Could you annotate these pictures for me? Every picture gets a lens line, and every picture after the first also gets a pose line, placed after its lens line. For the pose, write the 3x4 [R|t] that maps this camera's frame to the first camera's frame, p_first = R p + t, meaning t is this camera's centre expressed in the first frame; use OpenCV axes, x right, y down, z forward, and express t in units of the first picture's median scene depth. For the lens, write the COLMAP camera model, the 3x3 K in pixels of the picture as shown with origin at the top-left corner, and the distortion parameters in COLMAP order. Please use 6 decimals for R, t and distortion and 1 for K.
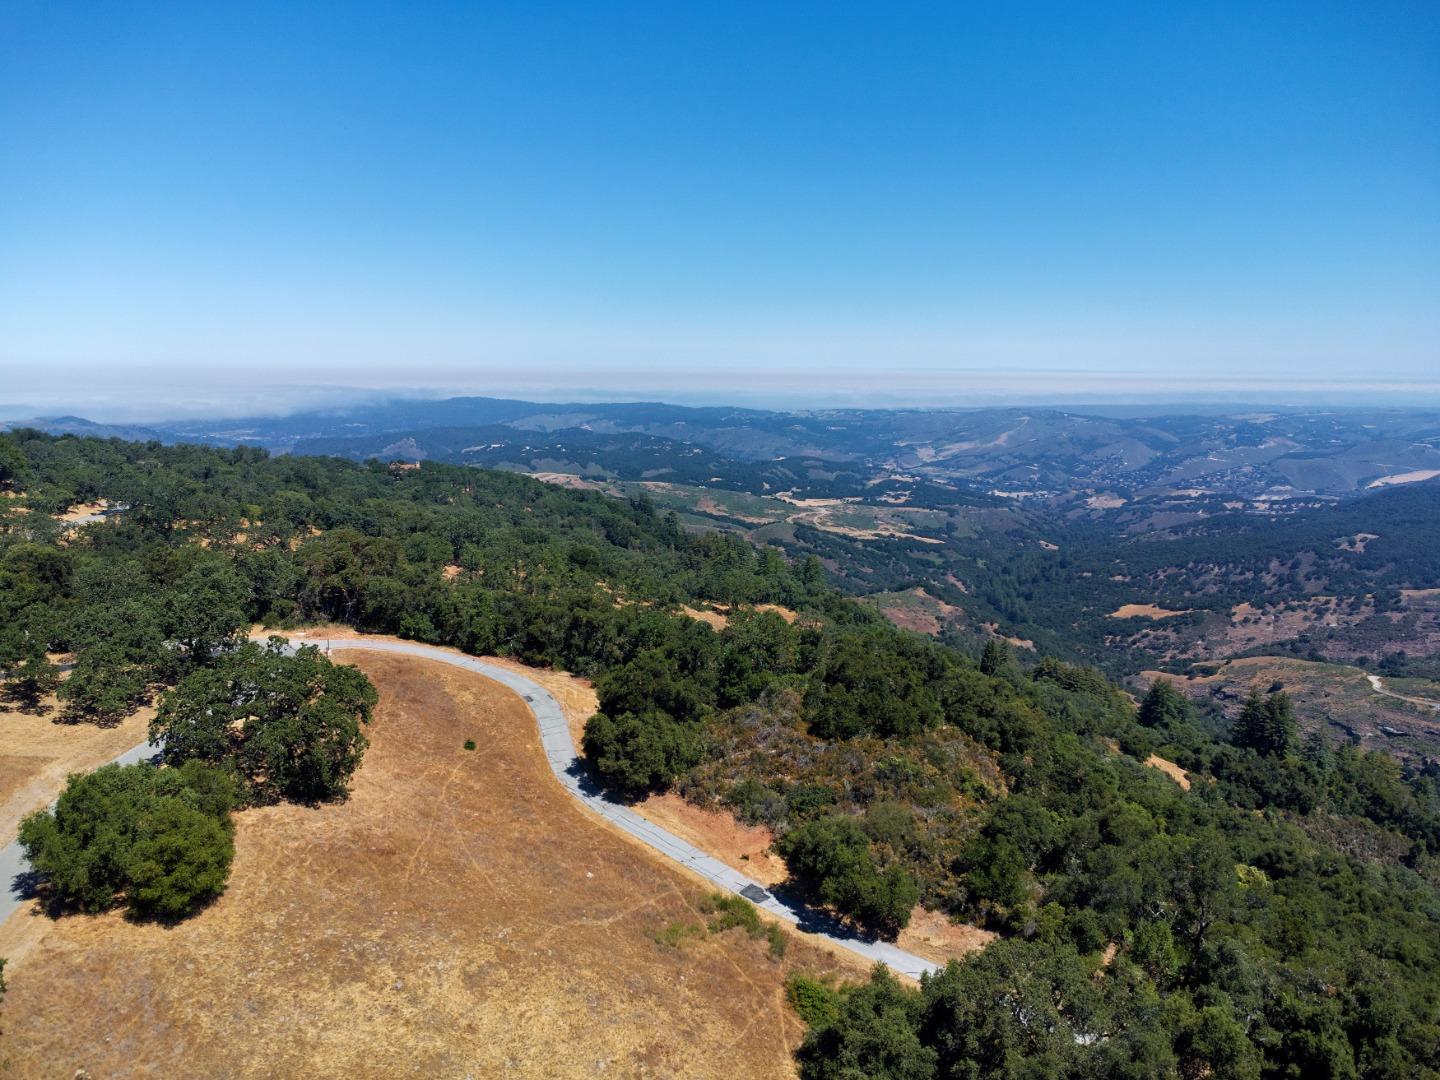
lens RADIAL K [[1053.7, 0, 719.5], [0, 1053.7, 539.3], [0, 0, 1]] dist [0.015889, -0.013843]
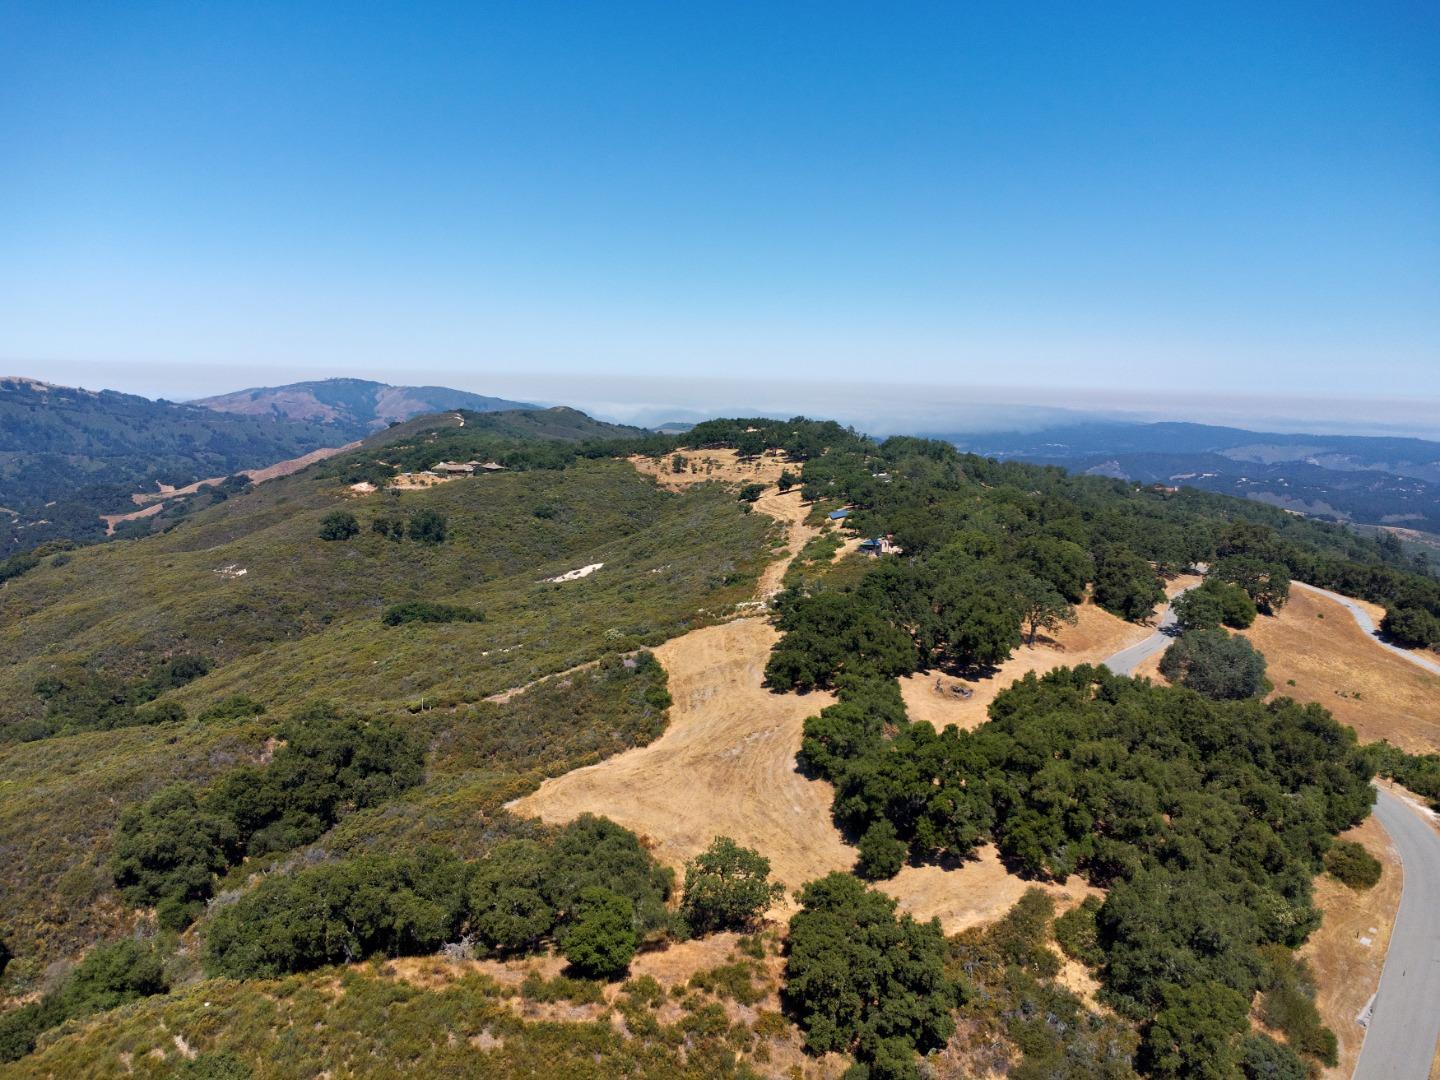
lens RADIAL K [[1053.7, 0, 723.4], [0, 1053.7, 536.0], [0, 0, 1]] dist [0.015889, -0.013843]
pose [[0.805994, 0.104770, -0.582578, 0.004884], [-0.117767, 0.992918, 0.015636, 0.024108], [0.580091, 0.056006, 0.812624, -0.265097]]
